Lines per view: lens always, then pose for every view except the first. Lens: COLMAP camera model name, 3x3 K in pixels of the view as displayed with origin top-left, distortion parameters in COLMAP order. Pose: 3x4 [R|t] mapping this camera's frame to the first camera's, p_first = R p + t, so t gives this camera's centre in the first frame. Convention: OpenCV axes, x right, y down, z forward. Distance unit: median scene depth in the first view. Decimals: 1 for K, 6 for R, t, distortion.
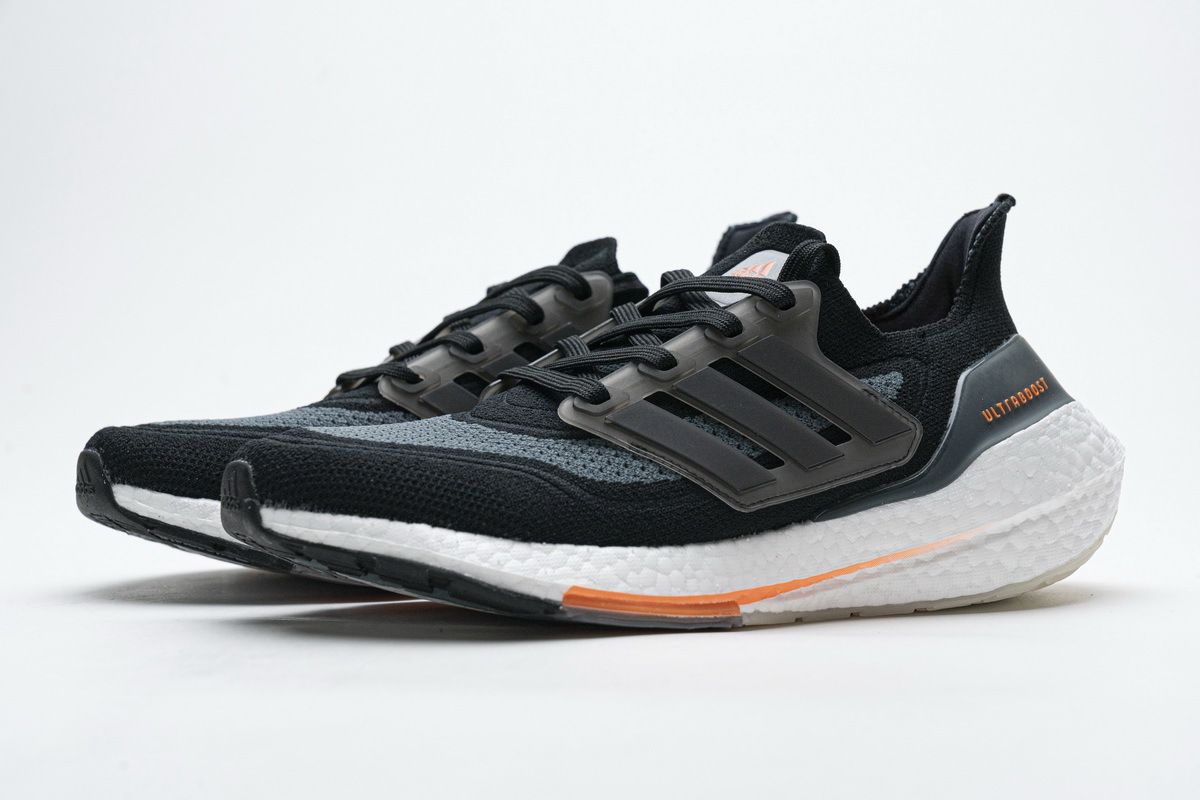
lens RADIAL K [[2417.8, 0, 600.7], [0, 2417.8, 399.5], [0, 0, 1]] dist [-0.016733, 0.000000]
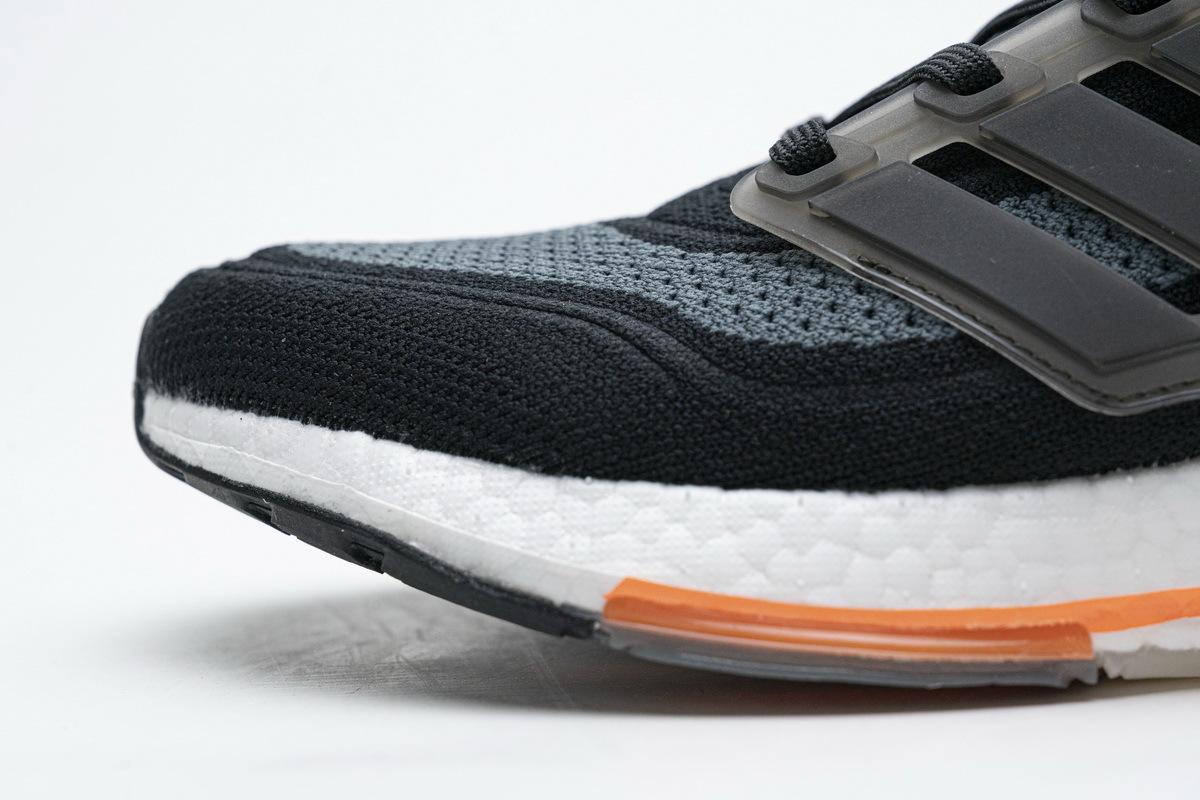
lens RADIAL K [[2417.8, 0, 598.0], [0, 2417.8, 397.9], [0, 0, 1]] dist [-0.016733, 0.000000]
pose [[0.862950, 0.007202, -0.505238, 0.199094], [0.013444, 0.999217, 0.037206, 0.027128], [0.505110, -0.038900, 0.862178, 0.598994]]
